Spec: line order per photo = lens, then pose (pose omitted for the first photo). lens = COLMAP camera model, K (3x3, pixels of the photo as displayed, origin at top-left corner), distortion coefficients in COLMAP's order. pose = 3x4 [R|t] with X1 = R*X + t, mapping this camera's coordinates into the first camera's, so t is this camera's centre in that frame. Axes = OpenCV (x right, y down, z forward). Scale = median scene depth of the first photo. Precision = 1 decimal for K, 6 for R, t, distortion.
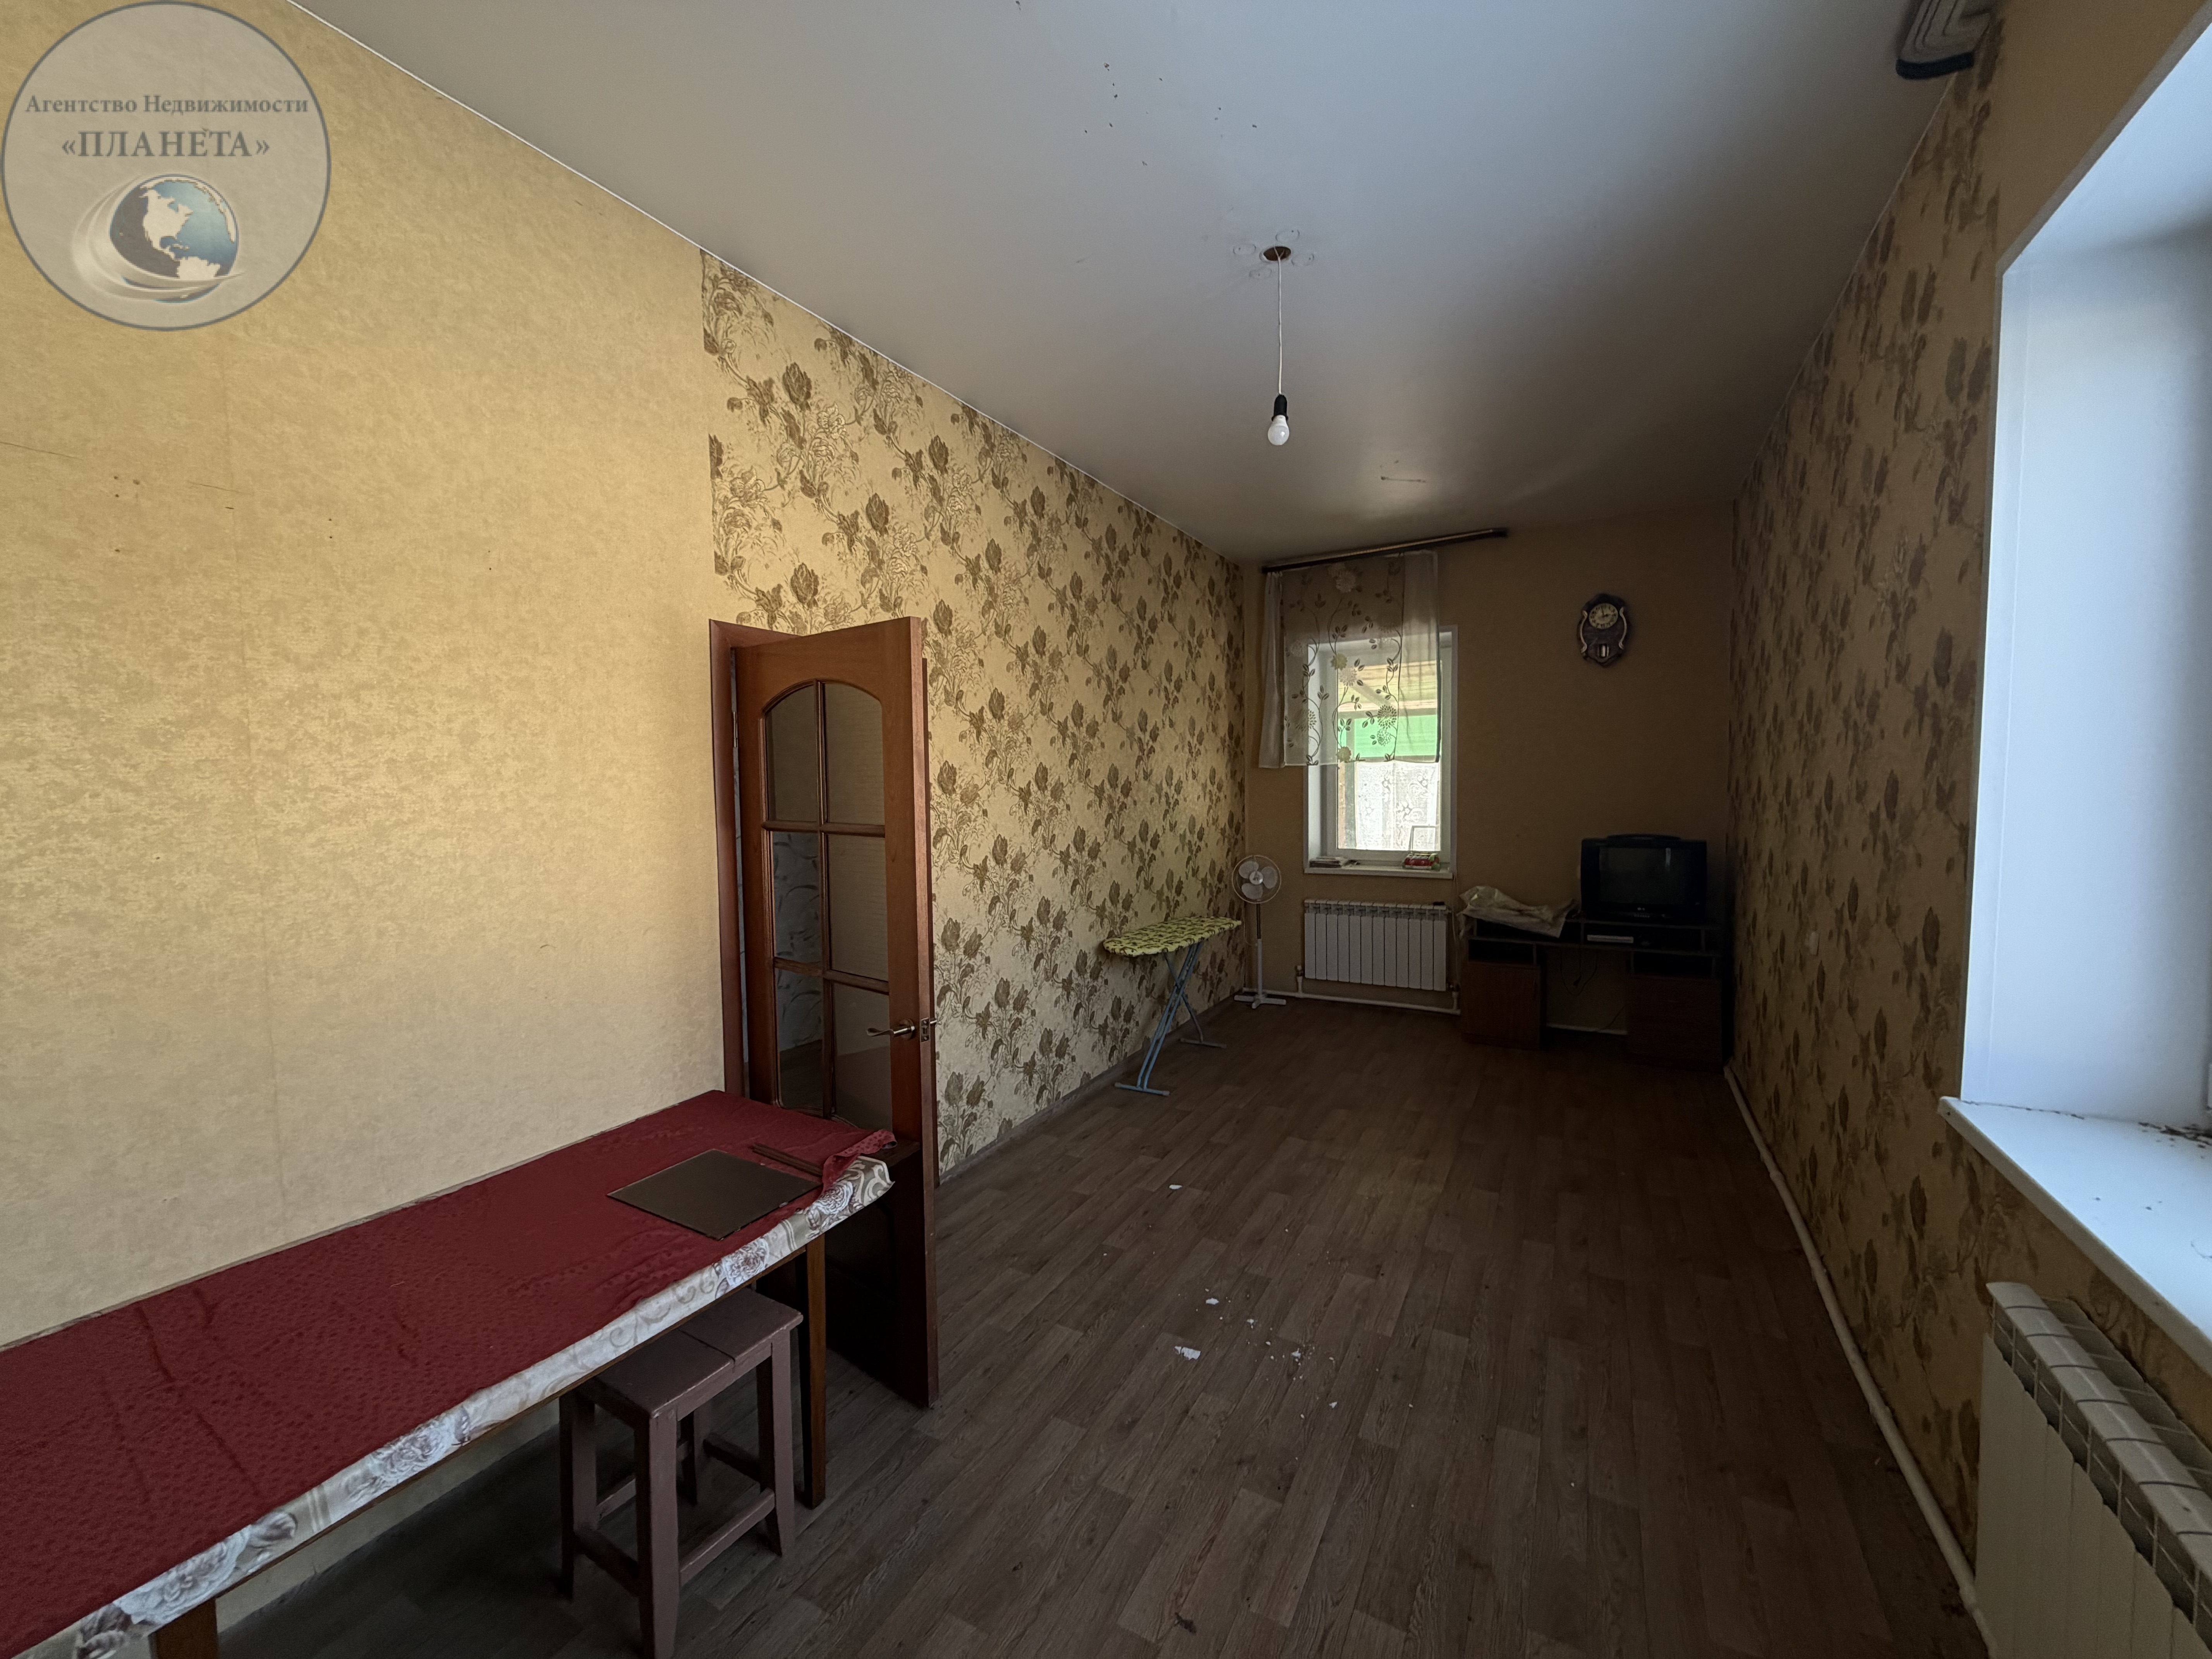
lens RADIAL K [[863.7, 0, 1106.0], [0, 863.7, 829.5], [0, 0, 1]] dist [0.000795, 0.000732]
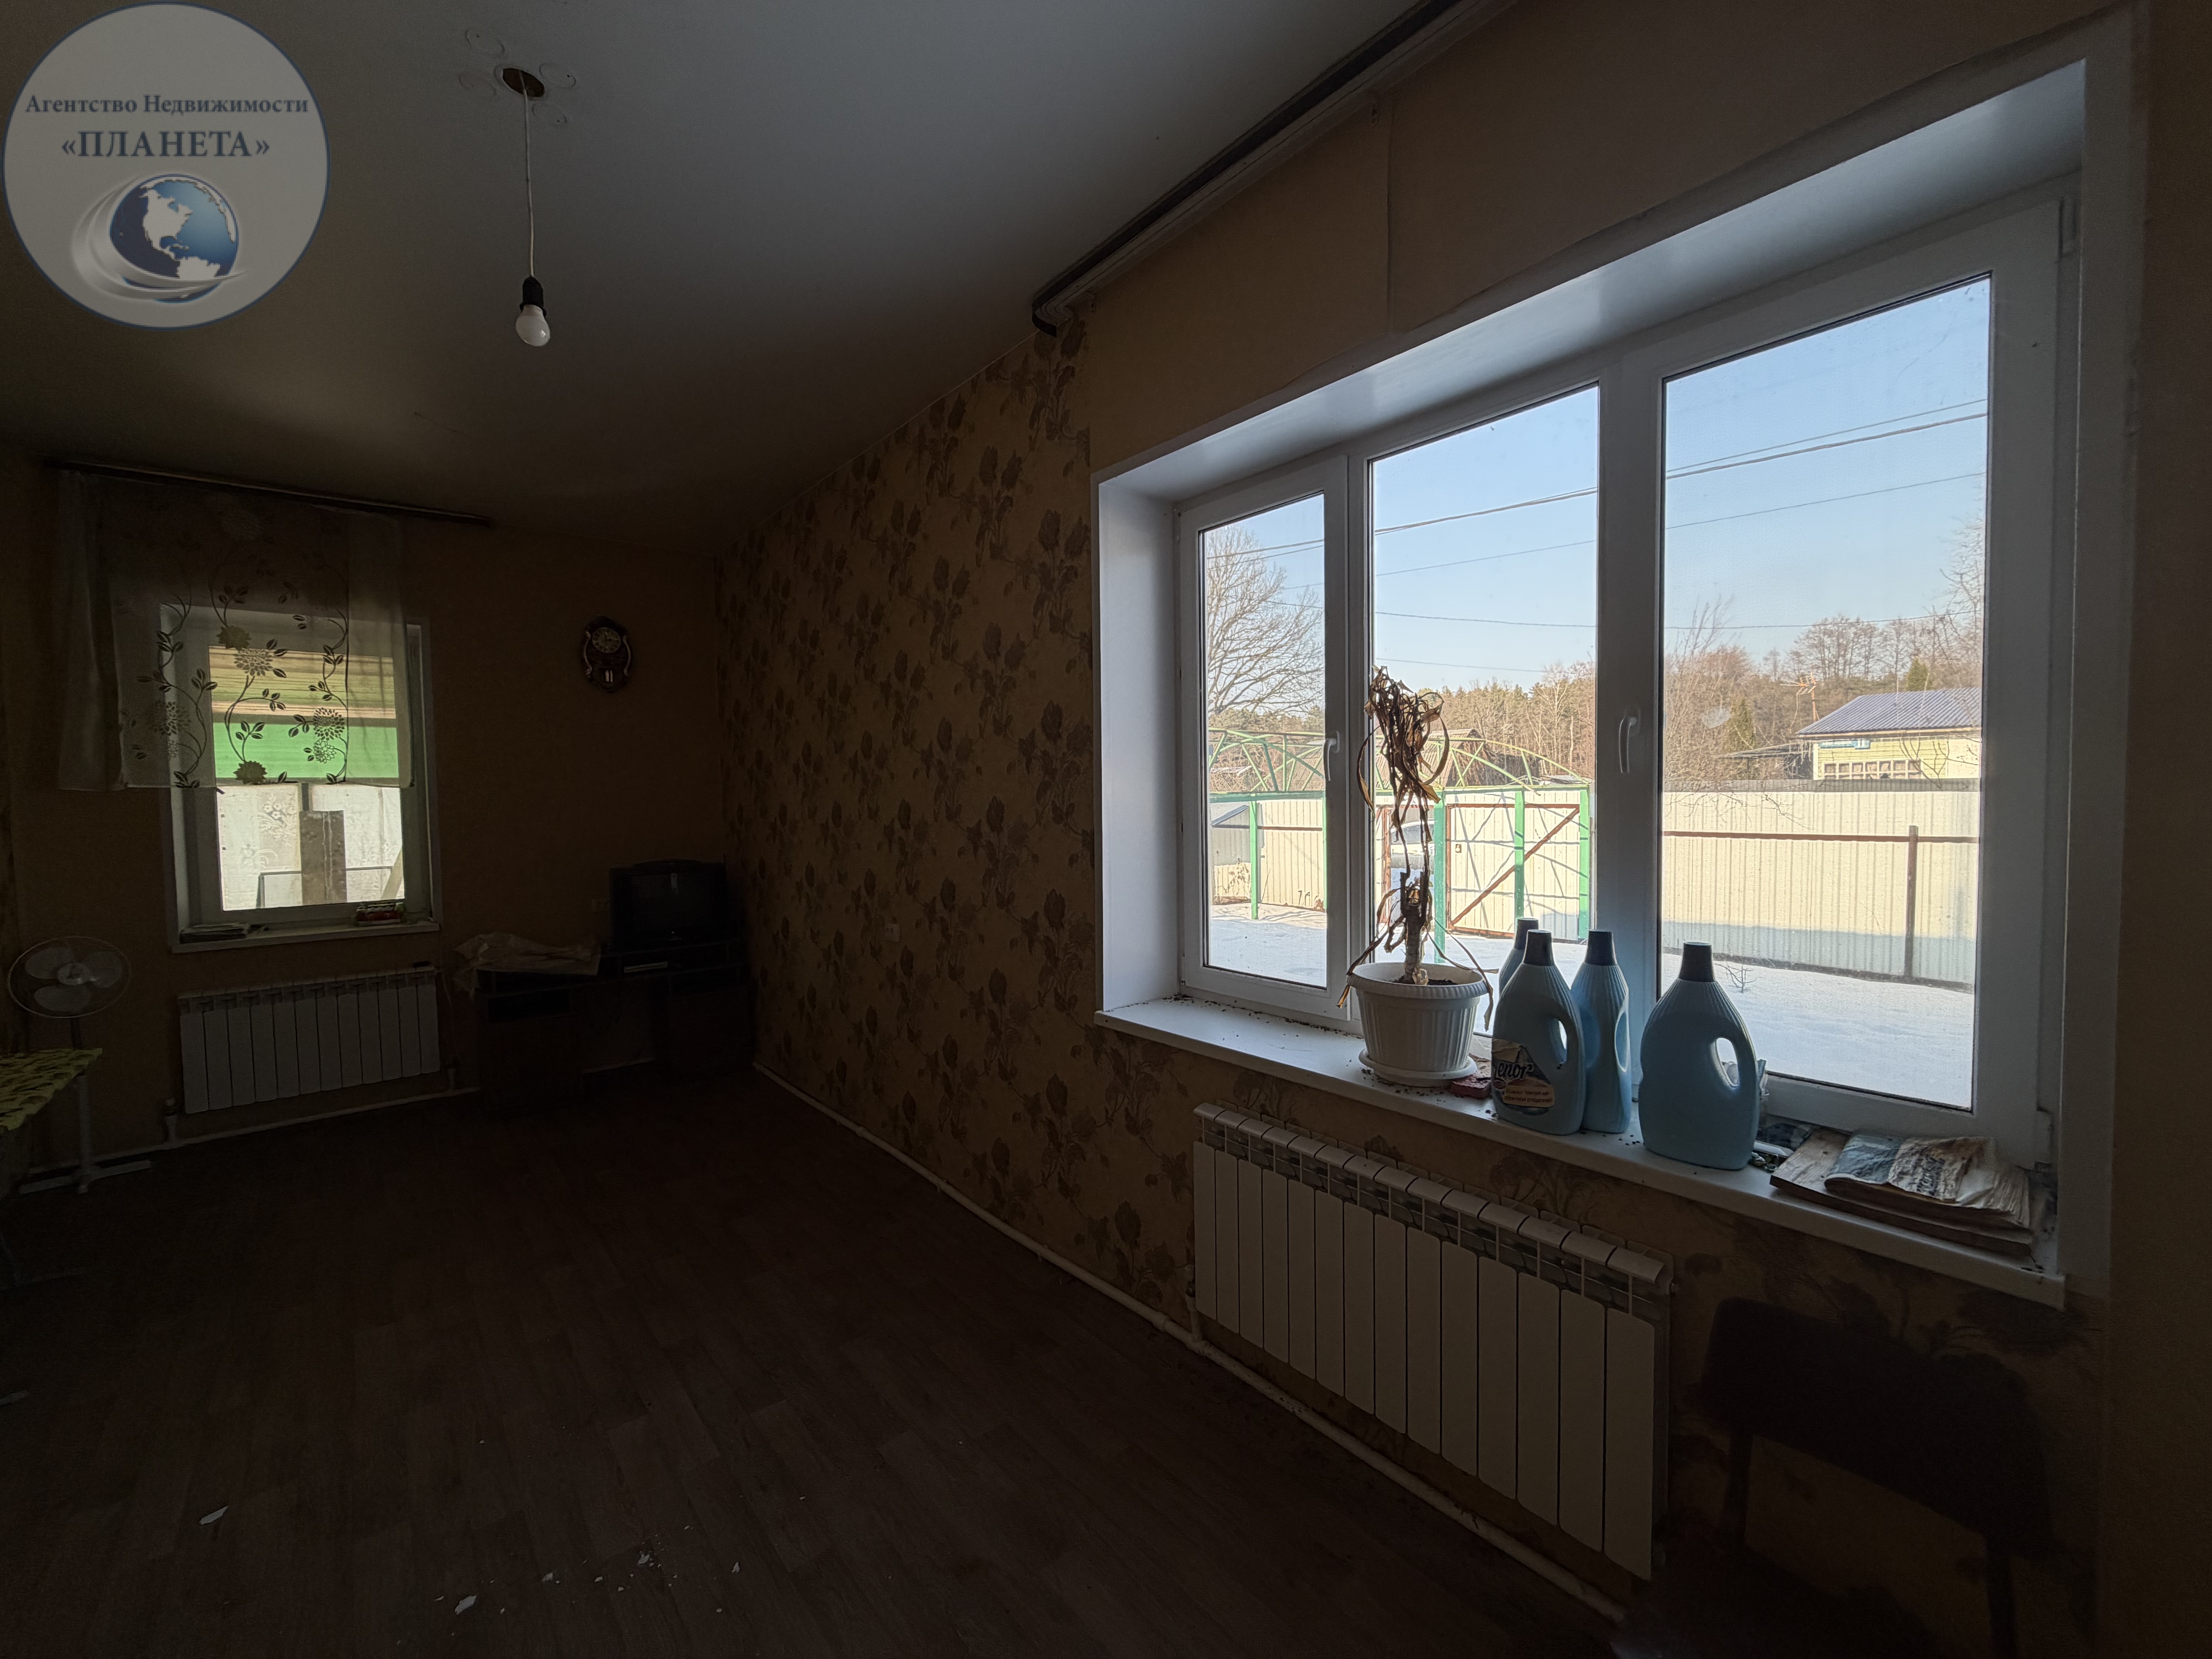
lens RADIAL K [[863.7, 0, 1106.0], [0, 863.7, 829.5], [0, 0, 1]] dist [0.000795, 0.000732]
pose [[0.372719, -0.027668, 0.927532, -0.117791], [0.060153, 0.998173, 0.005603, -0.004682], [-0.925993, 0.053706, 0.373703, 0.114178]]
